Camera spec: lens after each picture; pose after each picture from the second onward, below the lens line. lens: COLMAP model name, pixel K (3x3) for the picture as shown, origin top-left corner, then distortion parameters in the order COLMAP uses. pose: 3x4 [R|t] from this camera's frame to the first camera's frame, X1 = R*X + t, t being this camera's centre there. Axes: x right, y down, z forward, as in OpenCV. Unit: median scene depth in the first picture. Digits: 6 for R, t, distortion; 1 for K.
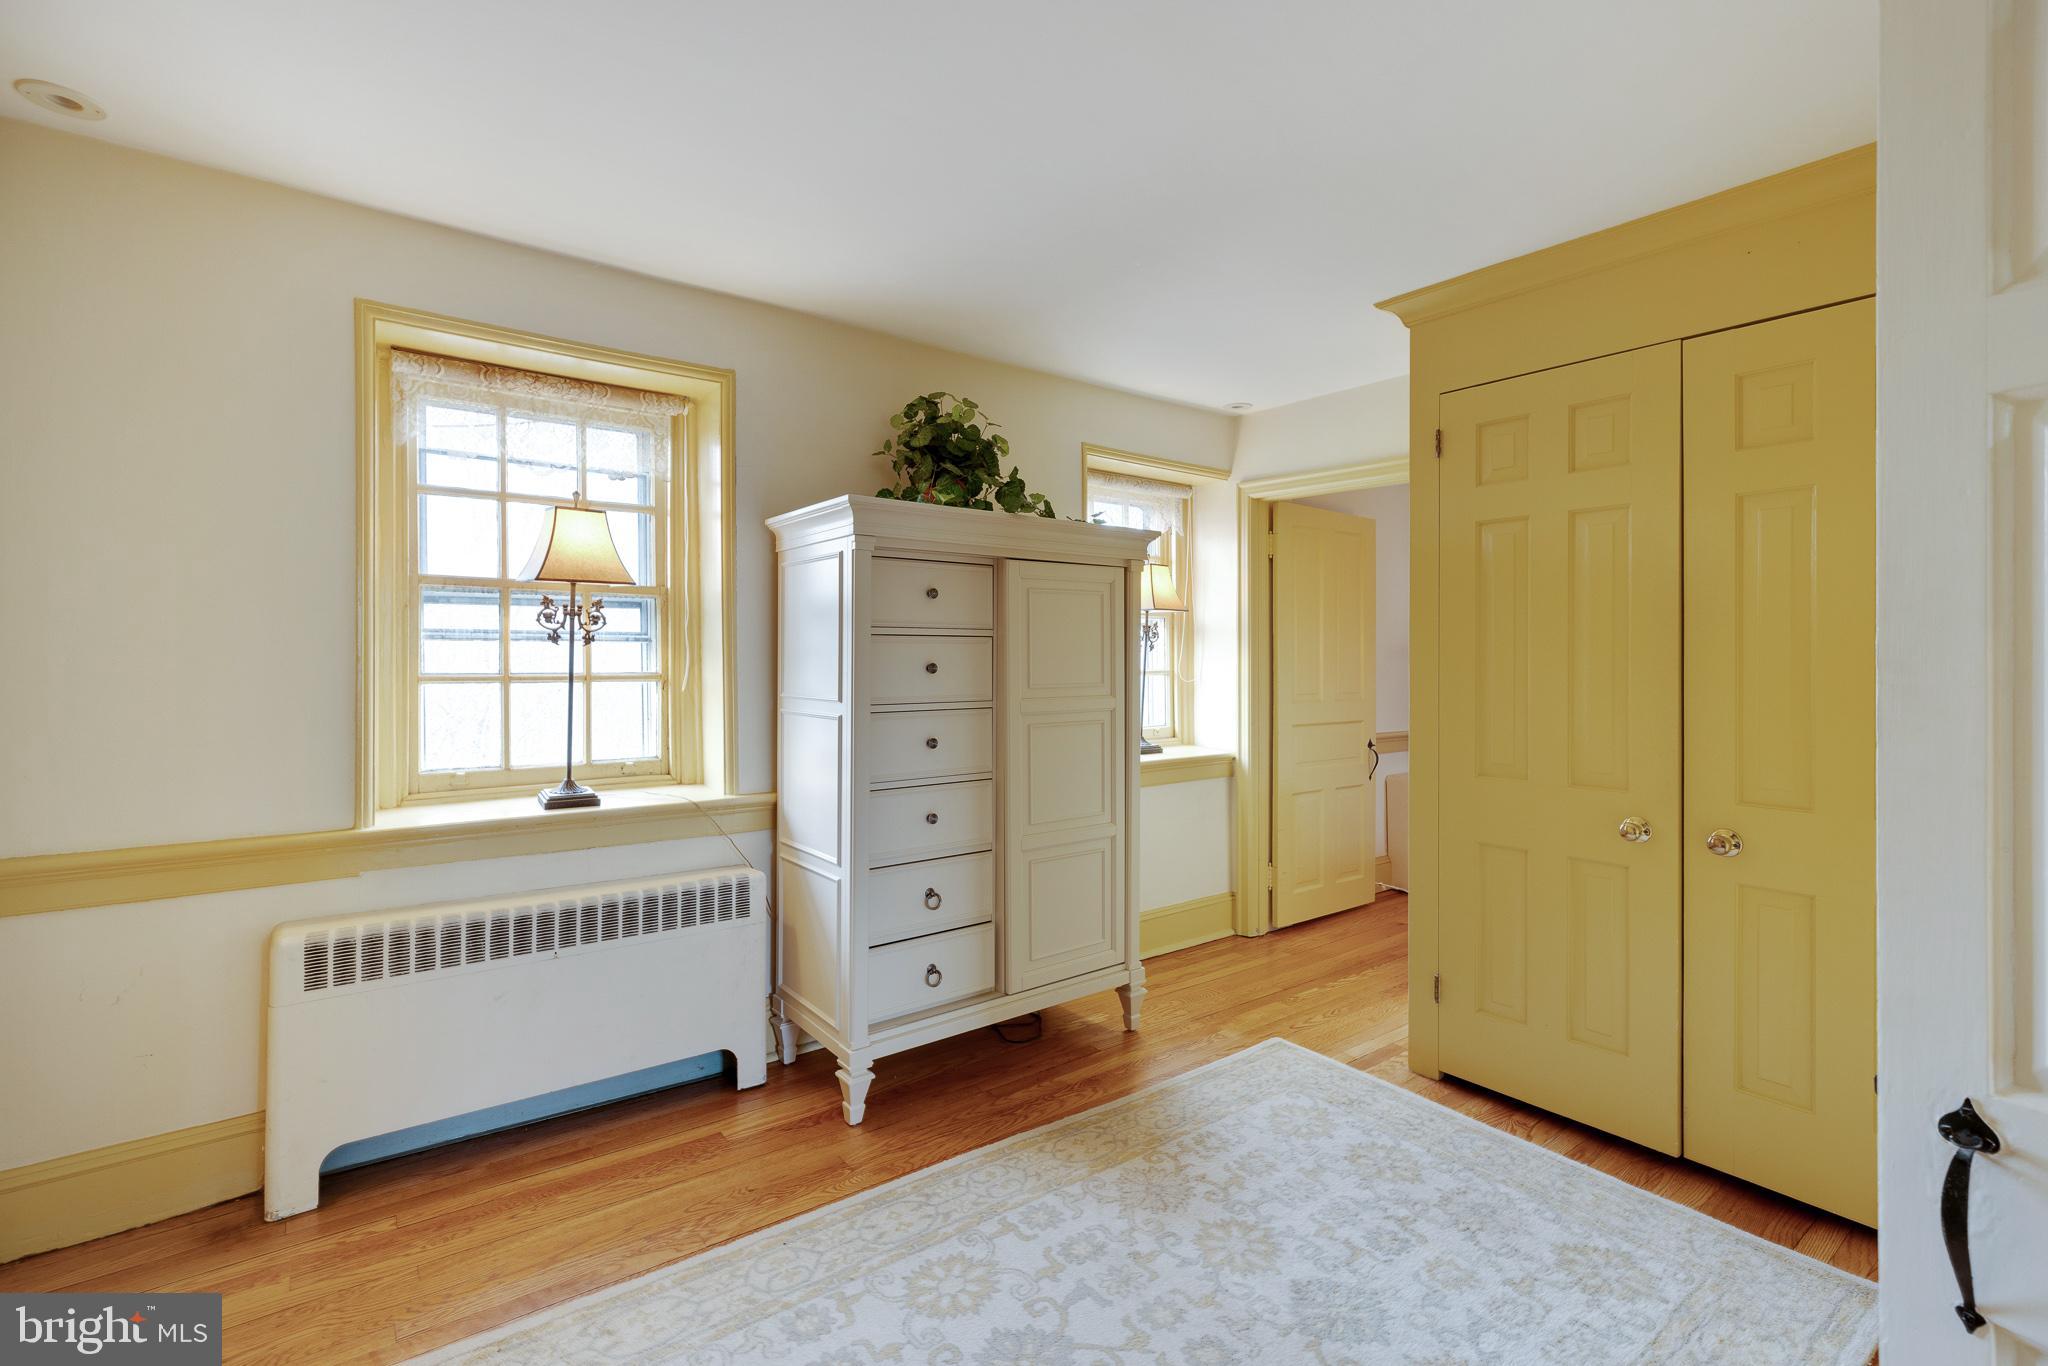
lens RADIAL K [[909.4, 0, 1029.5], [0, 909.4, 661.8], [0, 0, 1]] dist [0.003718, 0.000447]
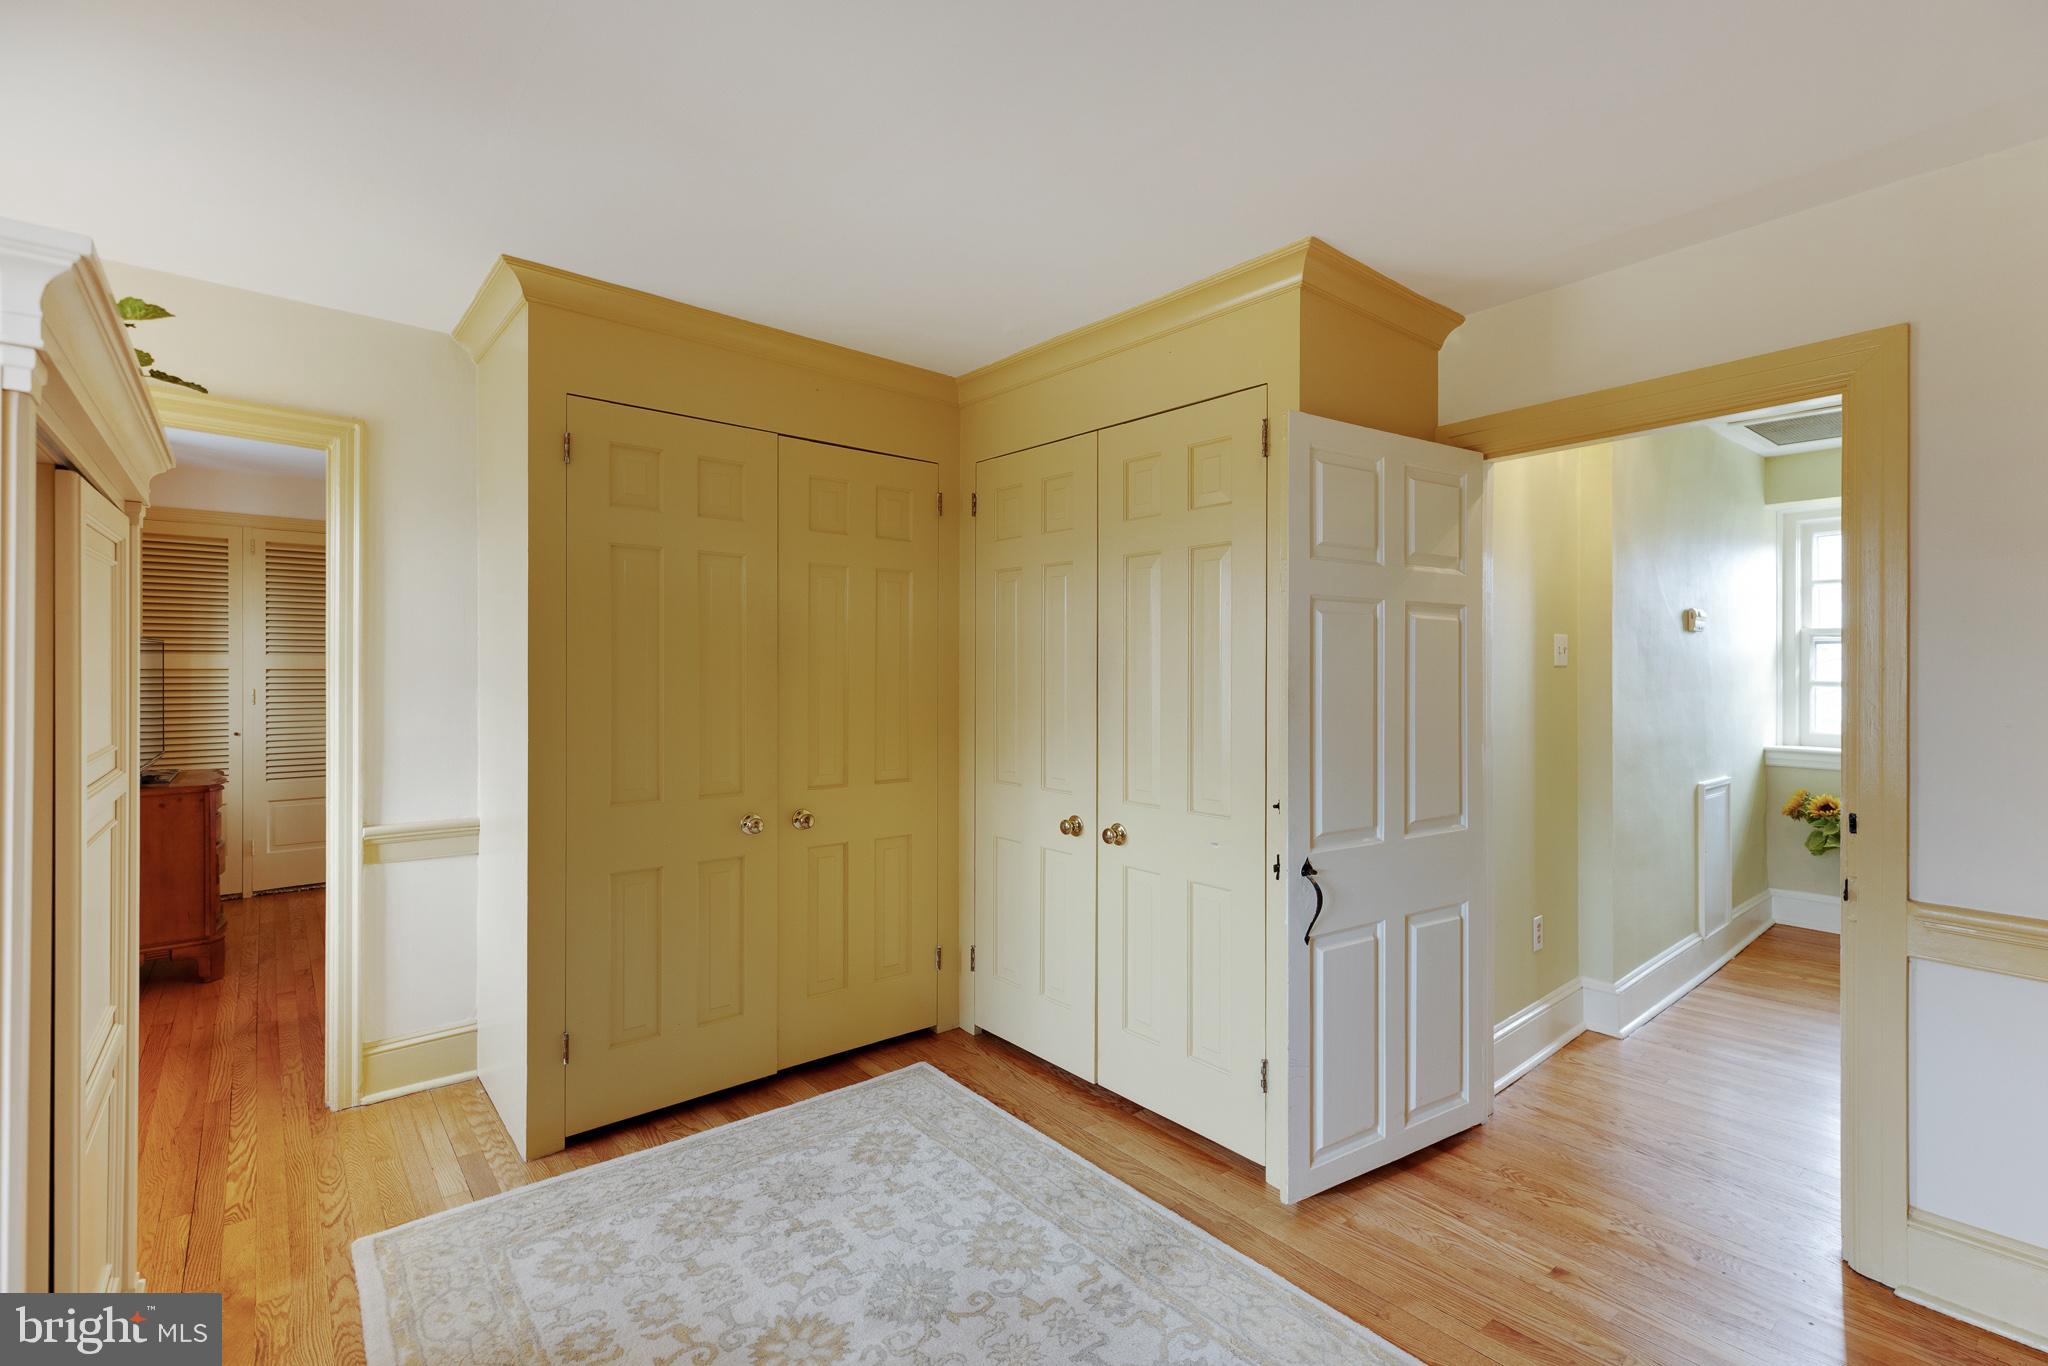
lens RADIAL K [[909.4, 0, 1029.2], [0, 909.4, 680.7], [0, 0, 1]] dist [0.003718, 0.000447]
pose [[-0.029882, -0.014778, 0.999444, -0.584292], [0.000855, 0.999890, 0.014810, -0.027160], [-0.999553, 0.001297, -0.029866, 0.701628]]
